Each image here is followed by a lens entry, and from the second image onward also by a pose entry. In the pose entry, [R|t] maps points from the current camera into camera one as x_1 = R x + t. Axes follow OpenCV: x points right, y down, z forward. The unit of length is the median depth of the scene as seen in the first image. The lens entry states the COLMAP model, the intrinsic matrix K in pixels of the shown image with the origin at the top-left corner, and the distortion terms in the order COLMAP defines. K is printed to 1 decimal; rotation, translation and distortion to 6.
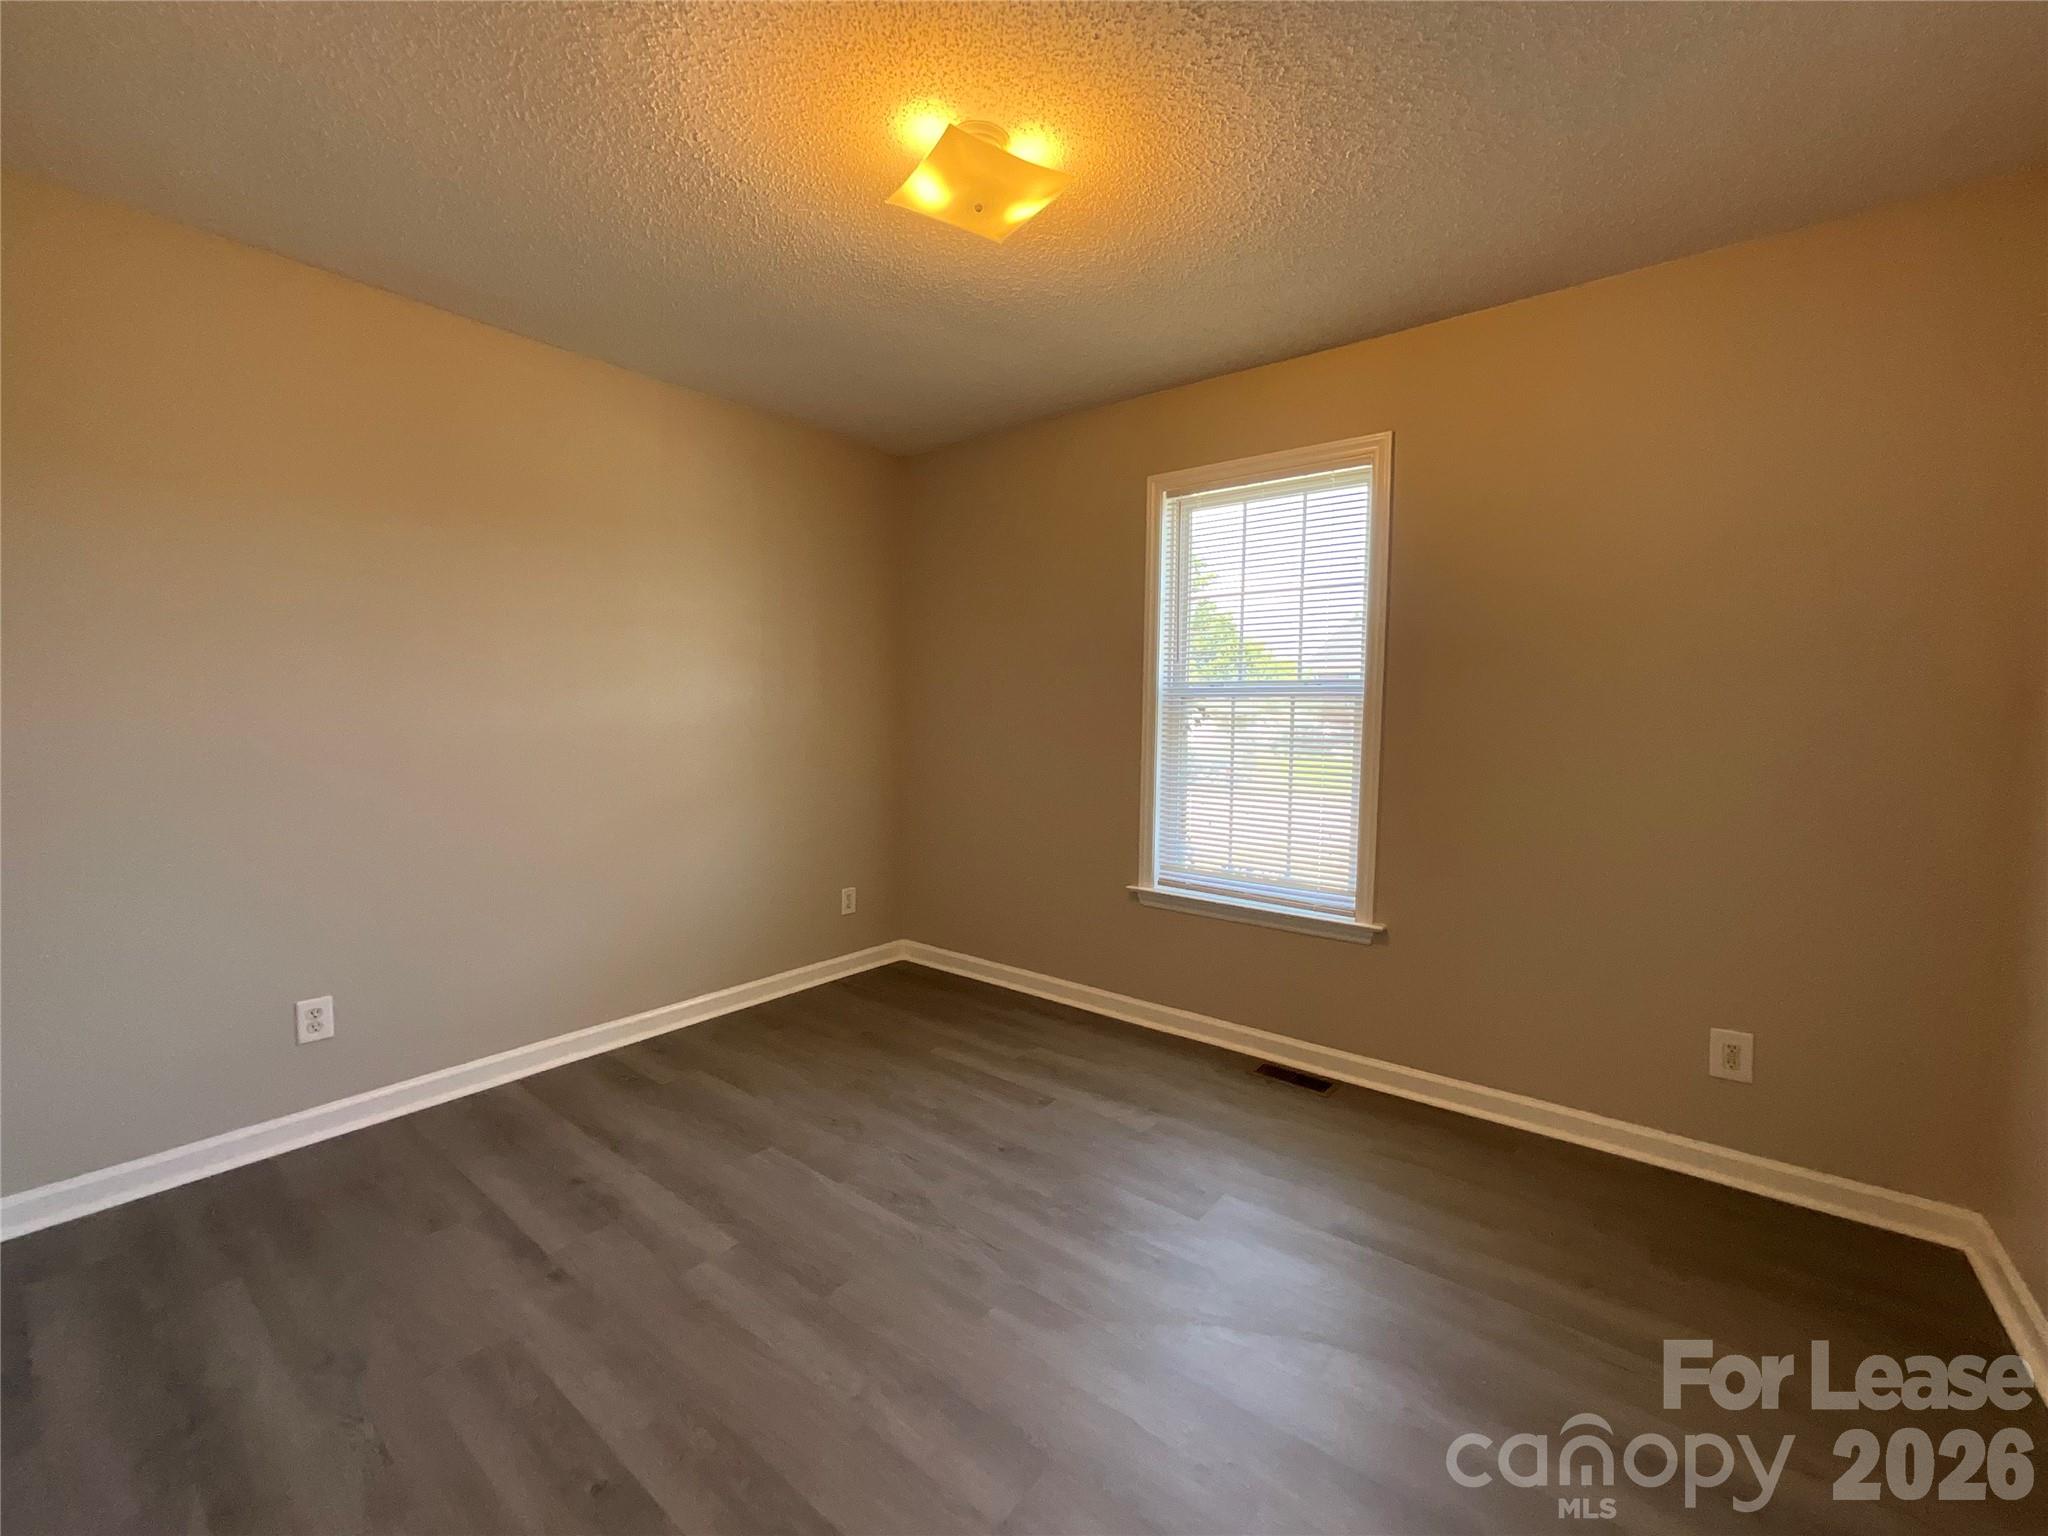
lens RADIAL K [[834.3, 0, 1028.6], [0, 834.3, 767.2], [0, 0, 1]] dist [0.001652, -0.000296]
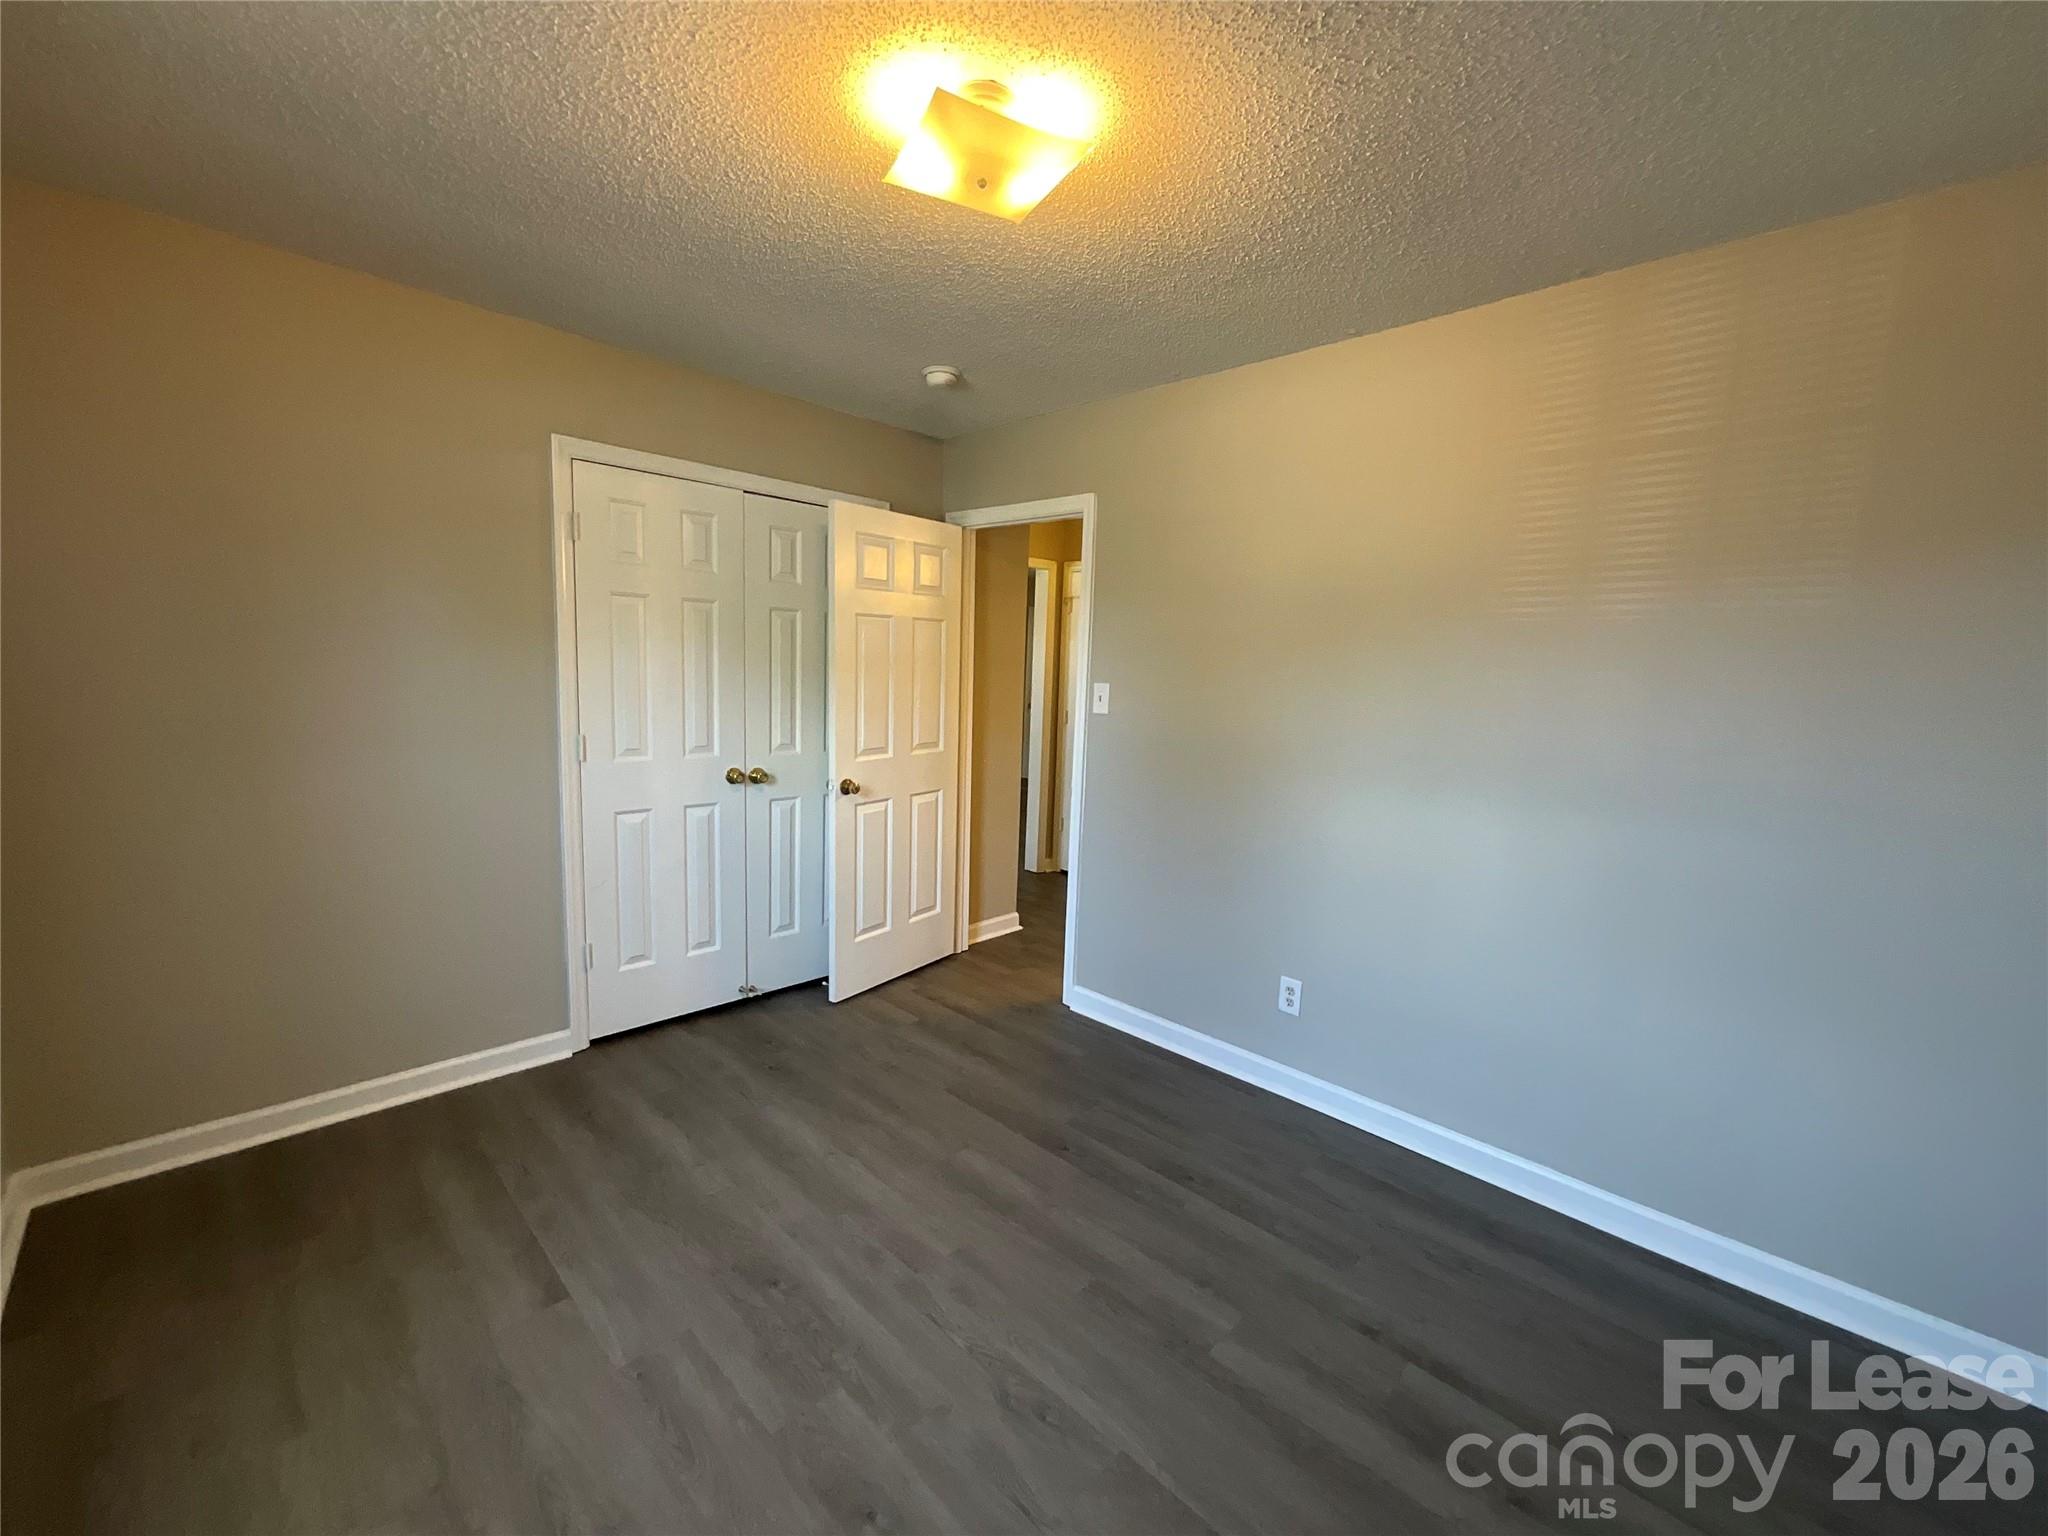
lens RADIAL K [[834.3, 0, 1027.8], [0, 834.3, 766.0], [0, 0, 1]] dist [0.001652, -0.000296]
pose [[-0.992652, -0.059411, 0.105415, -0.231771], [-0.038525, 0.981007, 0.190107, -0.237507], [-0.114708, 0.184649, -0.976088, 1.960595]]
